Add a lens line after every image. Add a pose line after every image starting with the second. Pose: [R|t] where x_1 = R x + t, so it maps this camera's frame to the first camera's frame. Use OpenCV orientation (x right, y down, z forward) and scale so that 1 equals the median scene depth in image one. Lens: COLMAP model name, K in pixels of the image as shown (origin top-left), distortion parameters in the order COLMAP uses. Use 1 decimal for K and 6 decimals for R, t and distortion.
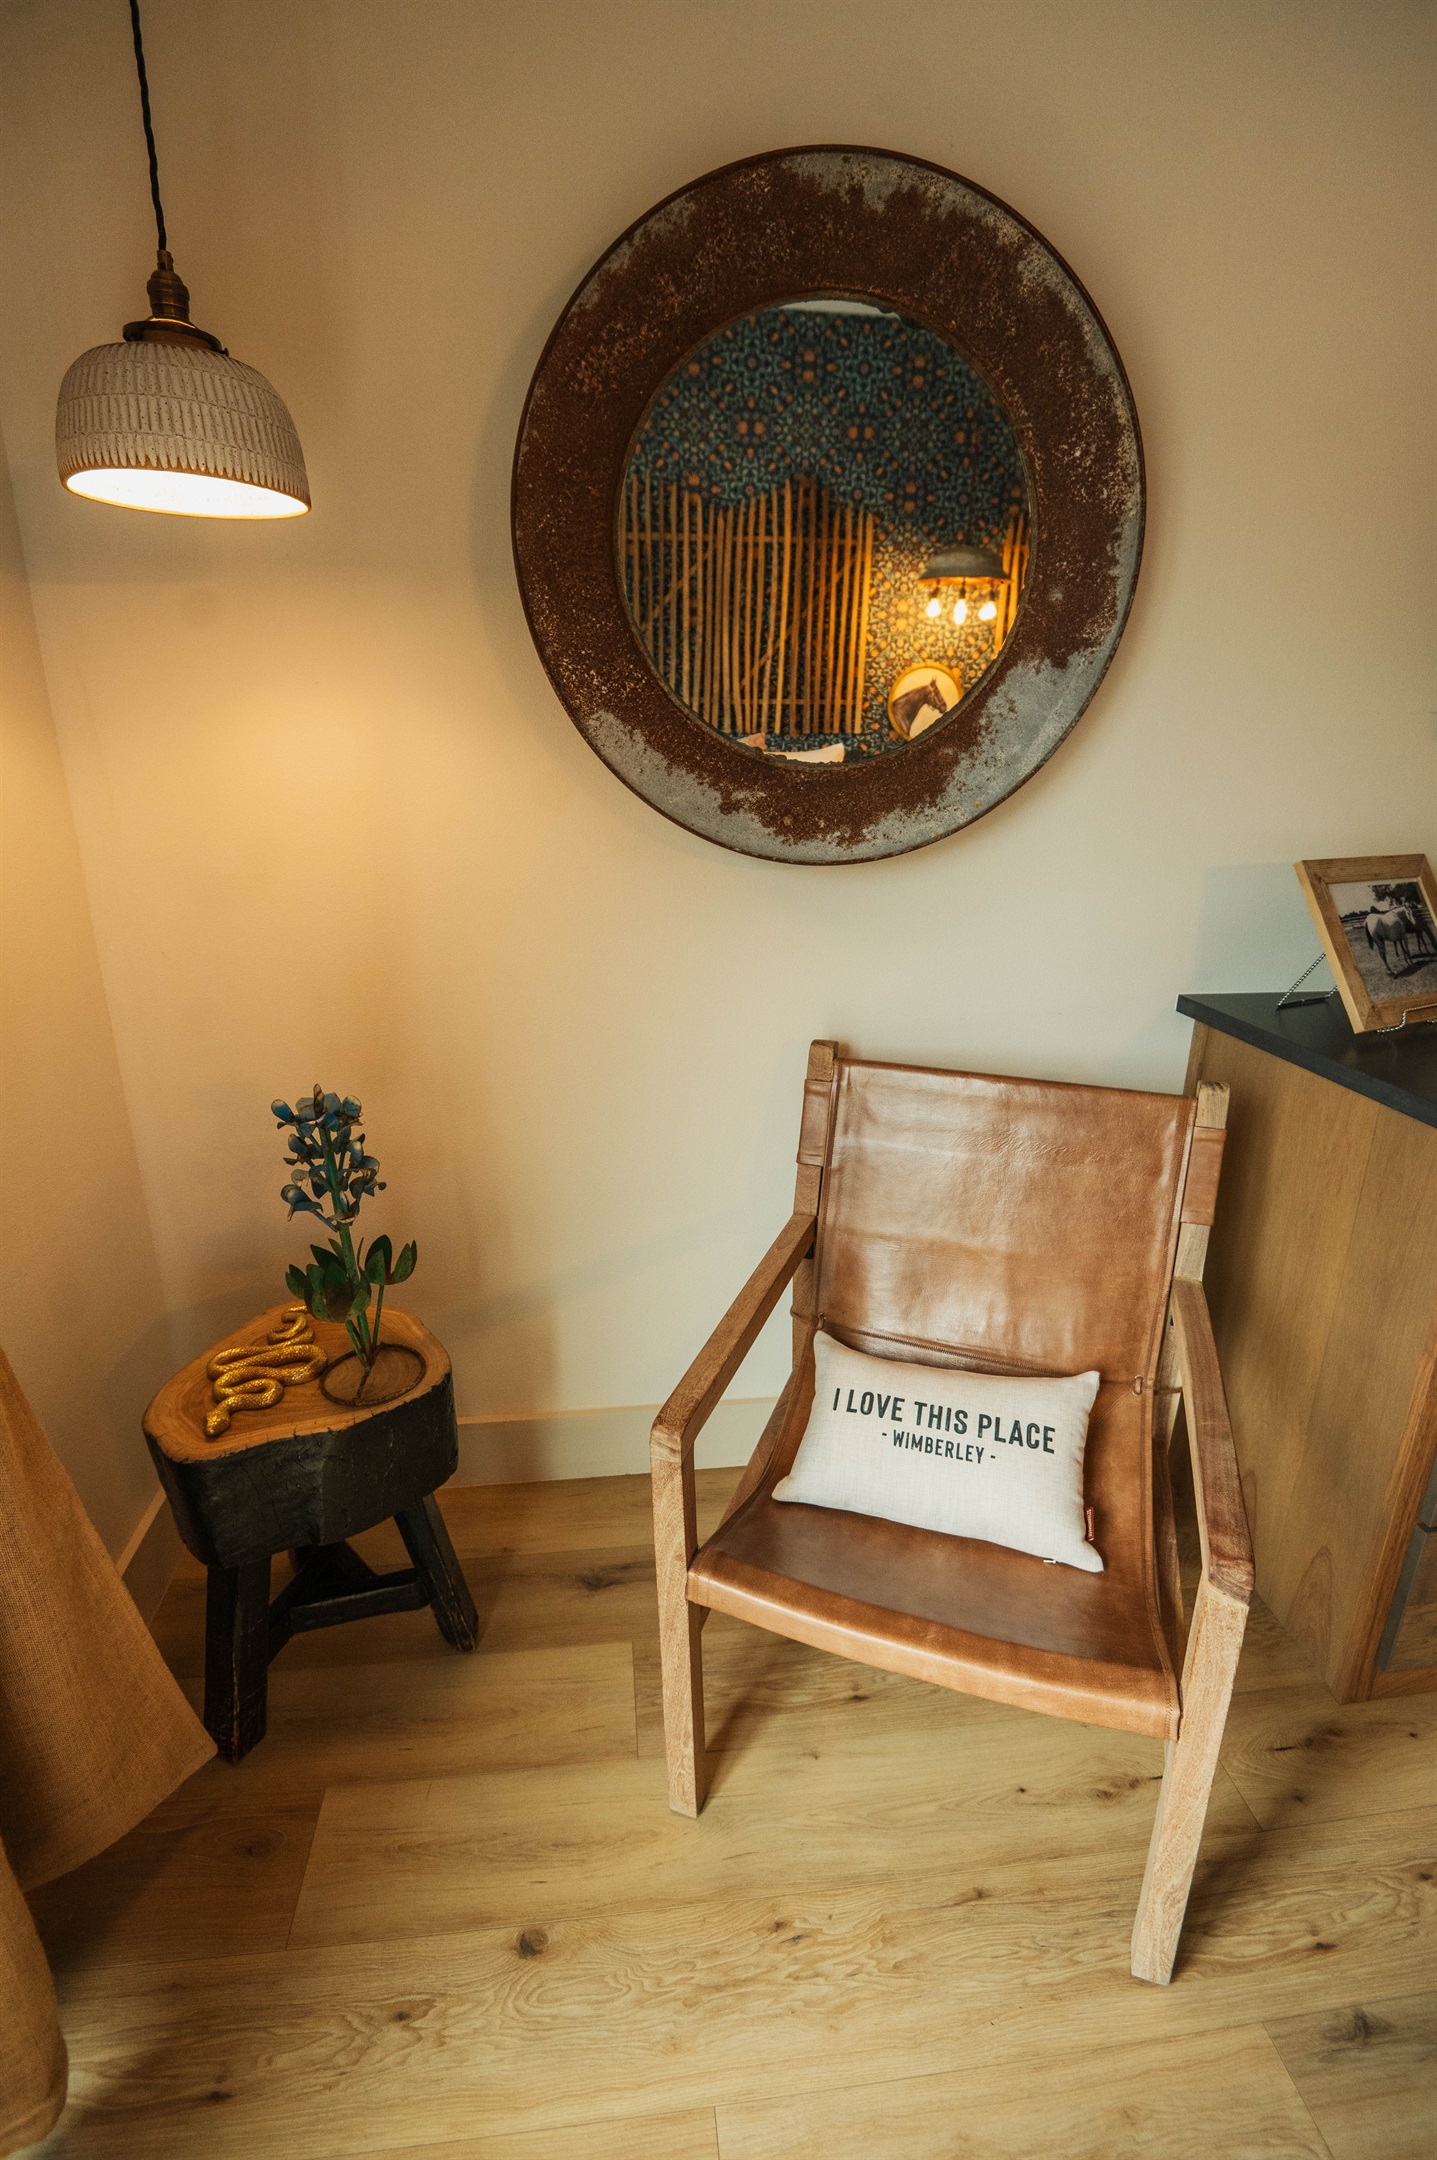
lens RADIAL K [[996.7, 0, 718.5], [0, 996.7, 1080.0], [0, 0, 1]] dist [-0.001033, -0.013989]
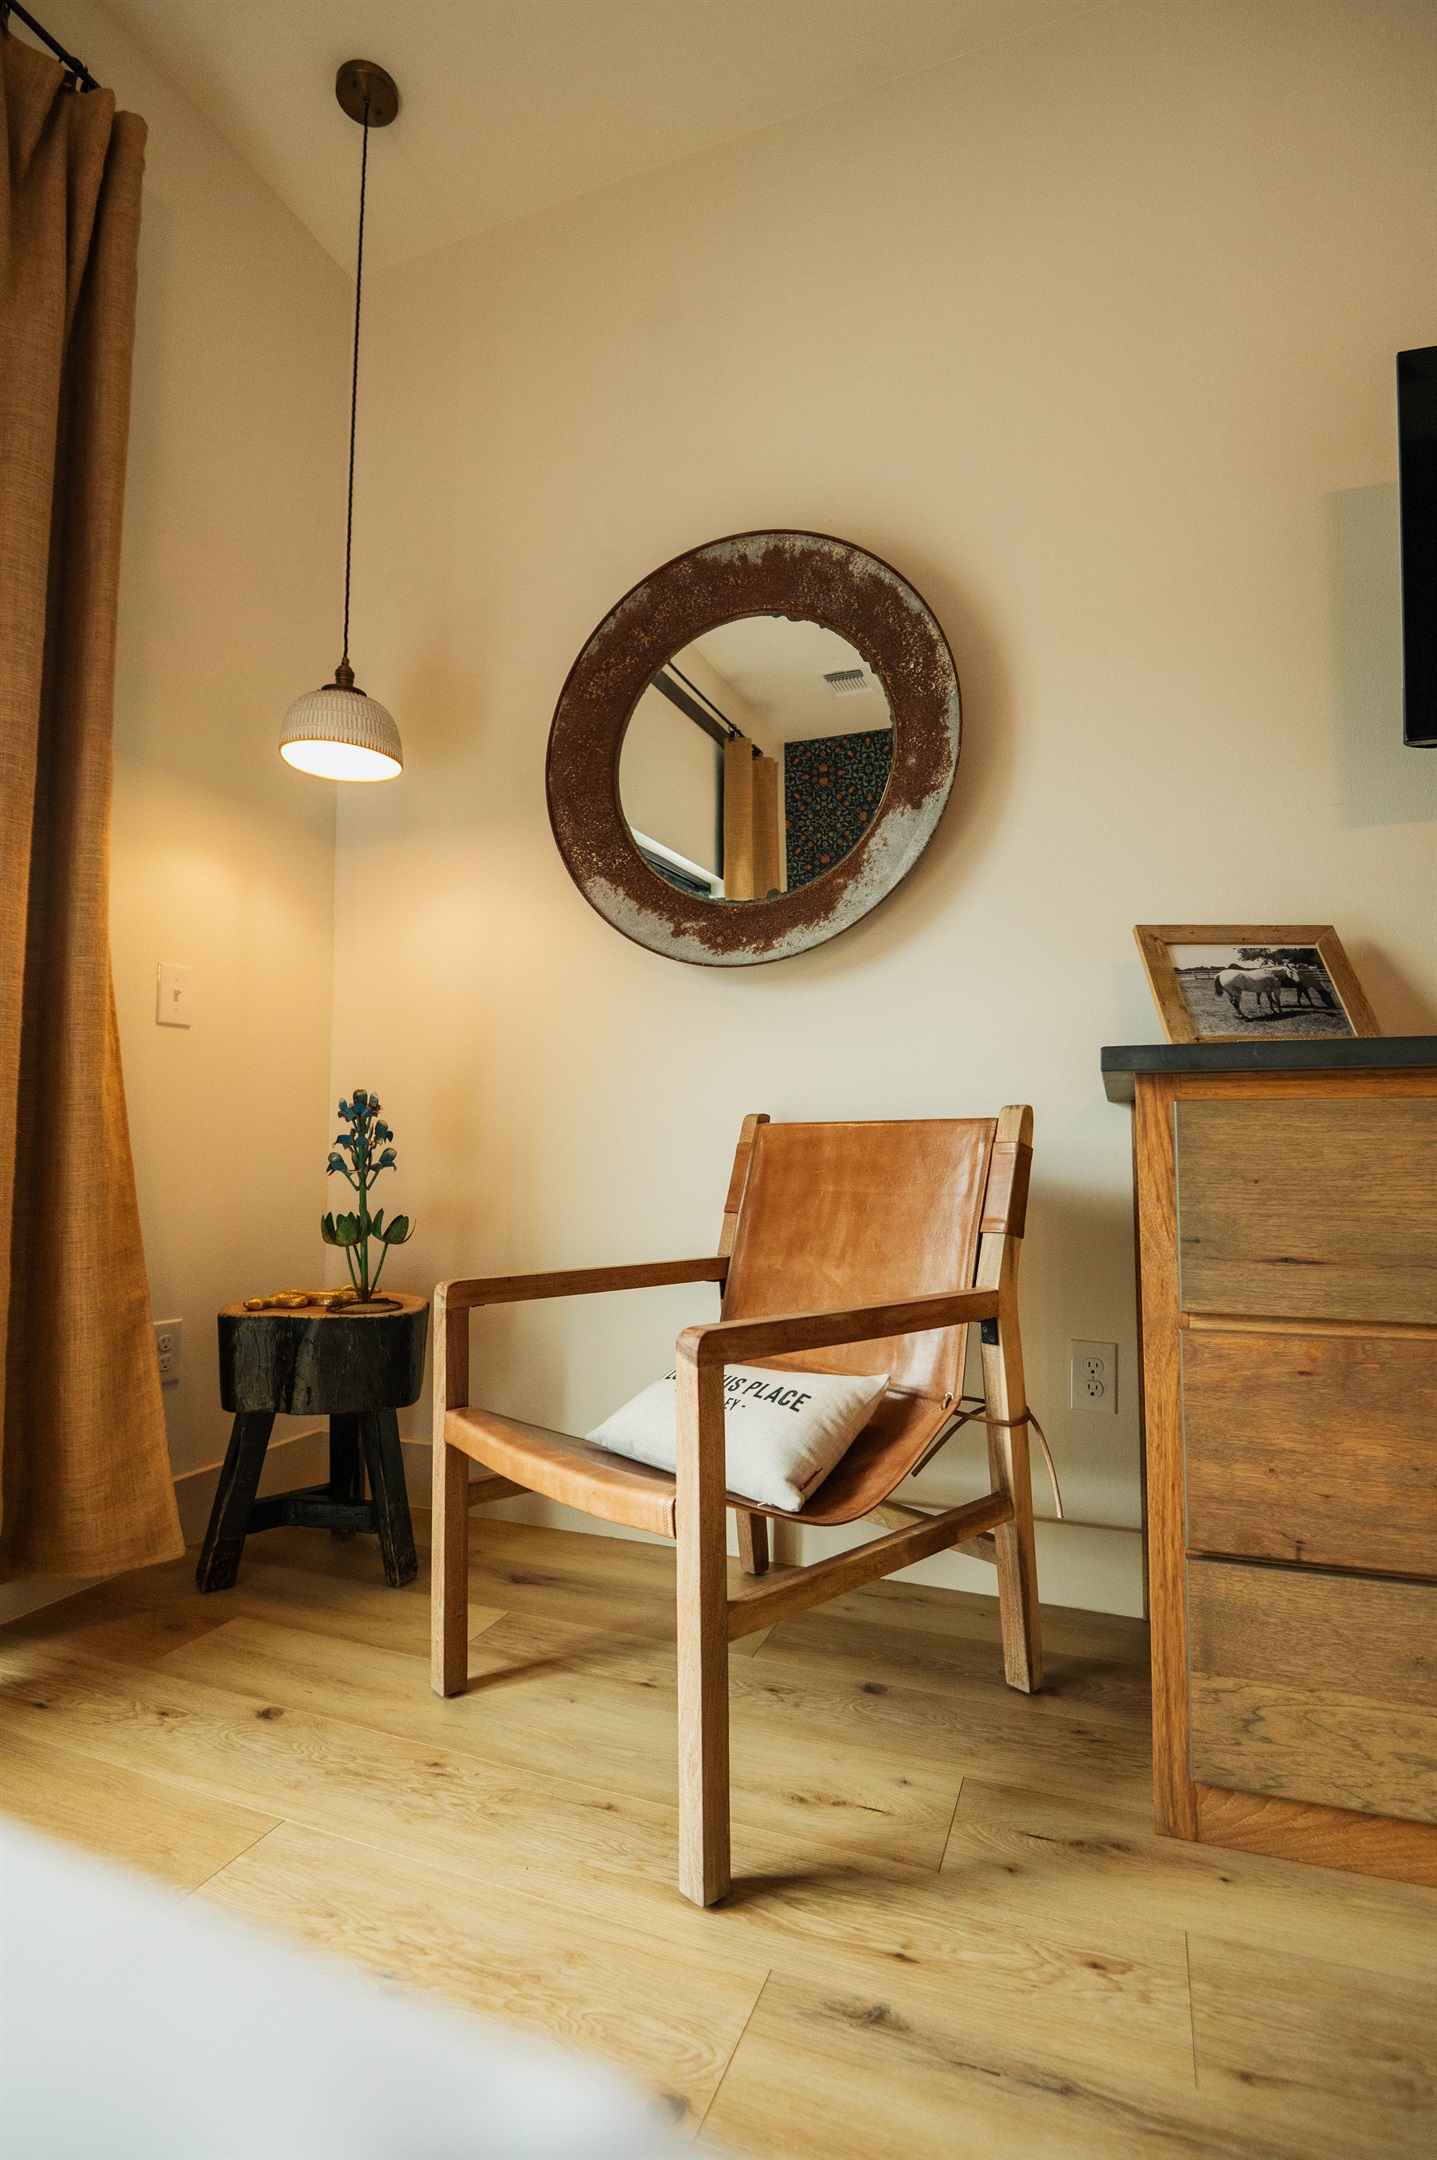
lens RADIAL K [[1016.2, 0, 723.9], [0, 1016.2, 1079.0], [0, 0, 1]] dist [0.017000, -0.041393]
pose [[0.887101, -0.037624, -0.460040, 0.758930], [-0.139740, 0.928009, -0.345358, 0.420117], [0.439915, 0.370654, 0.817980, -0.051691]]
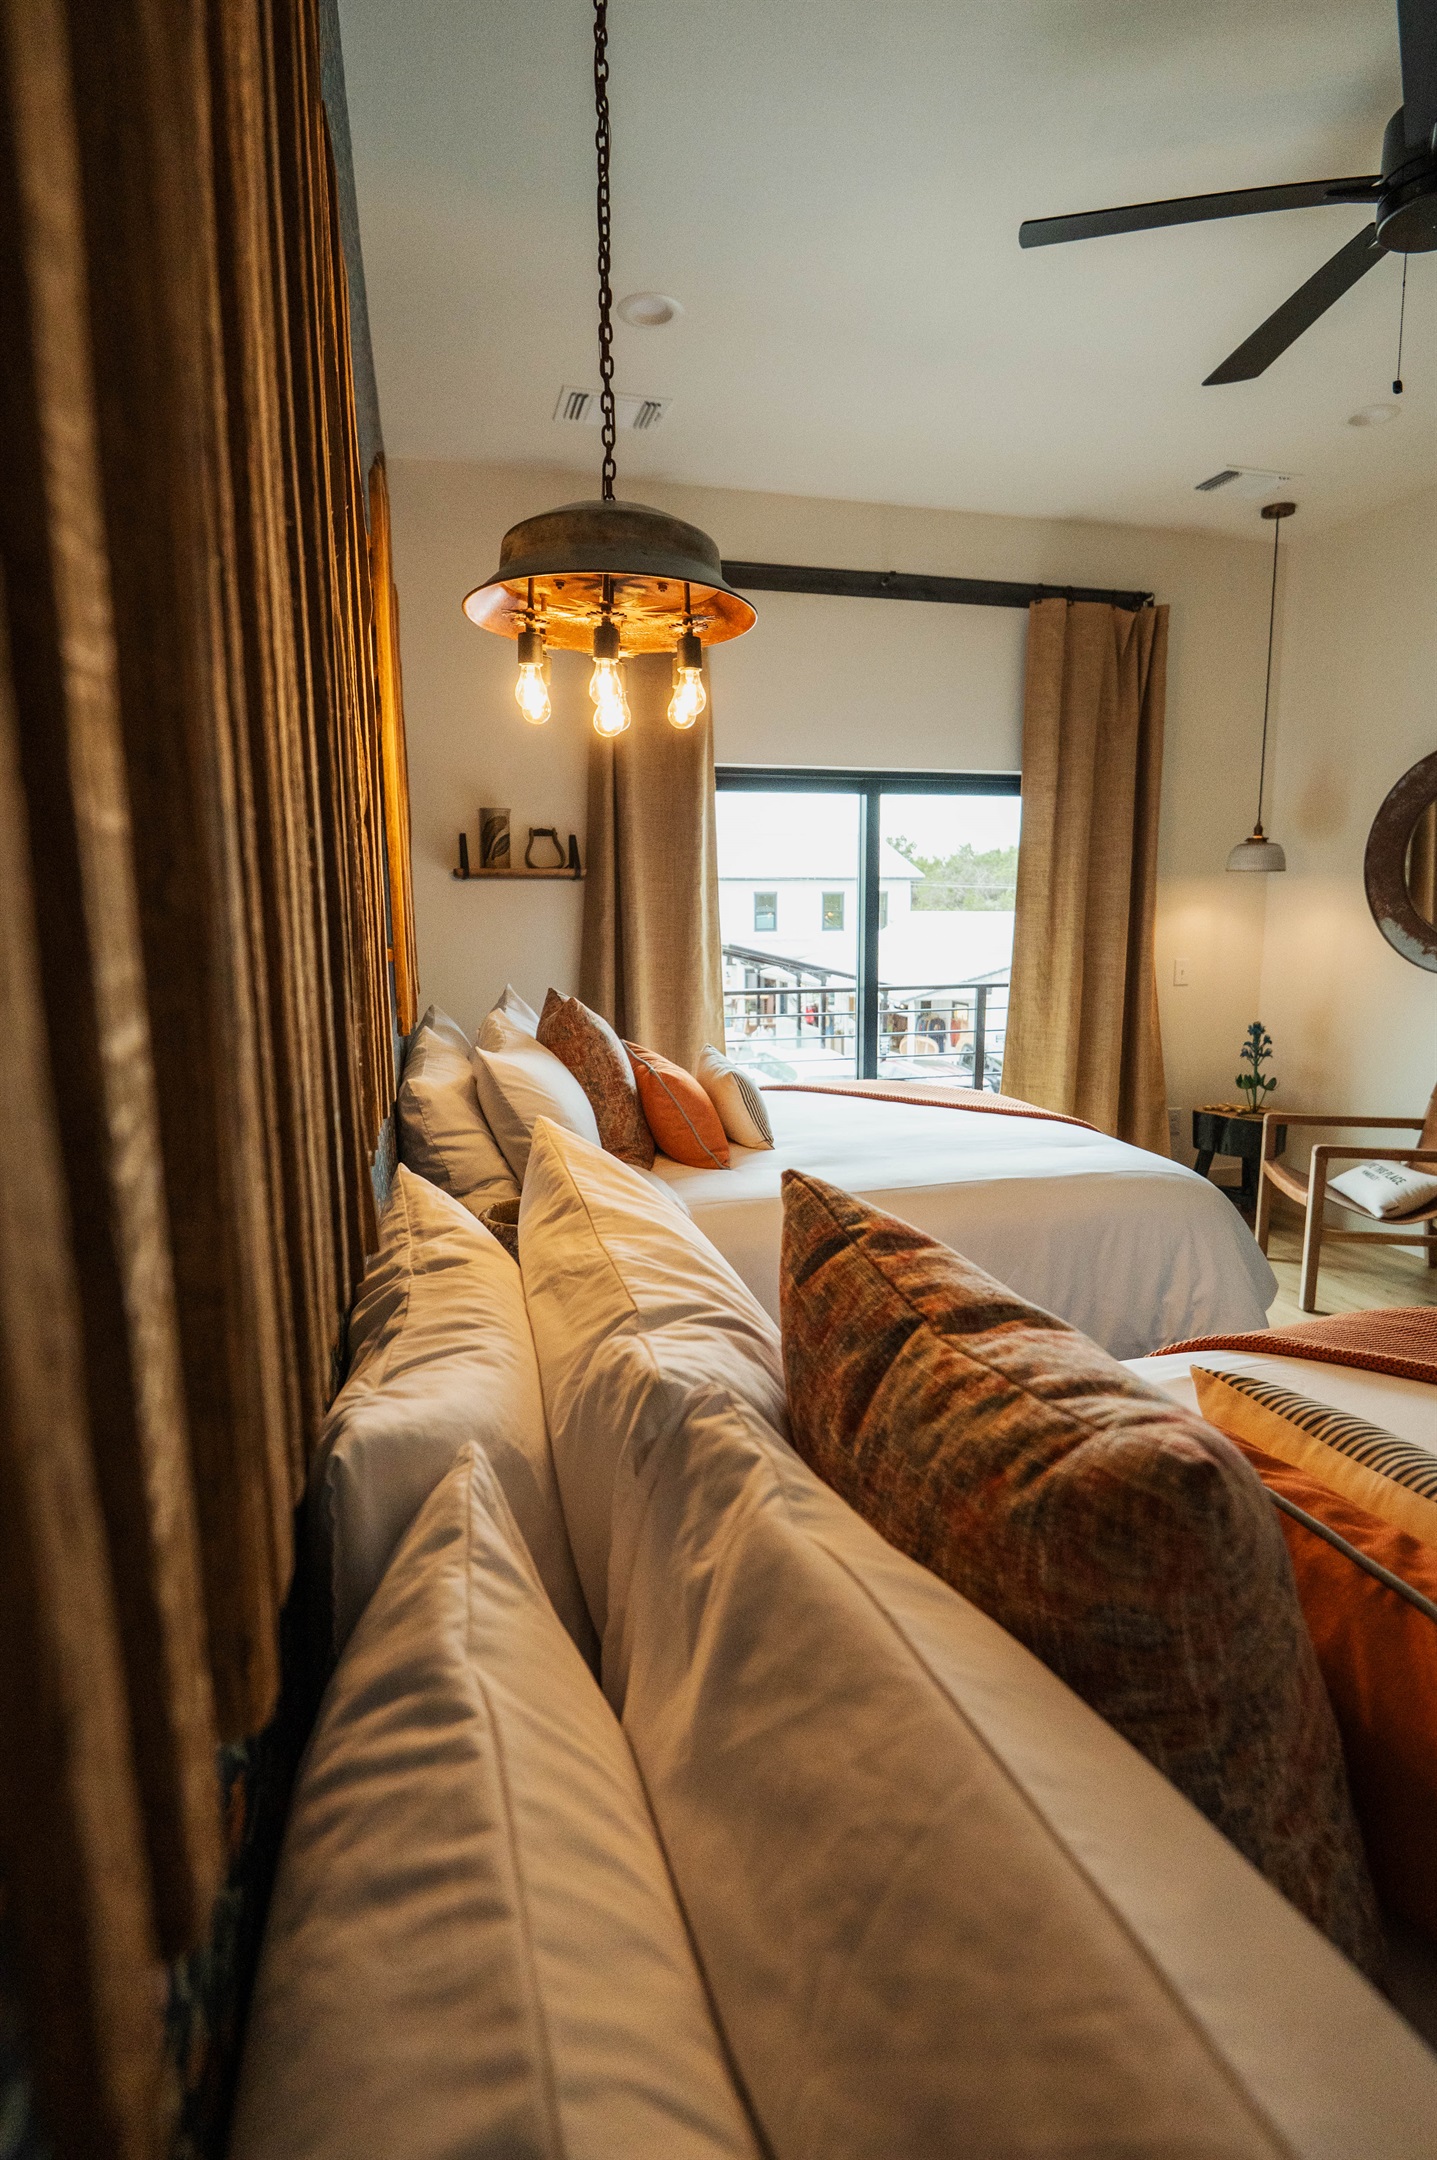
lens RADIAL K [[1016.2, 0, 723.9], [0, 1016.2, 1079.0], [0, 0, 1]] dist [0.017000, -0.041393]
pose [[0.136216, 0.149579, -0.979322, 2.639281], [-0.303110, 0.947422, 0.102546, 0.362800], [0.943170, 0.282874, 0.174393, -1.228018]]
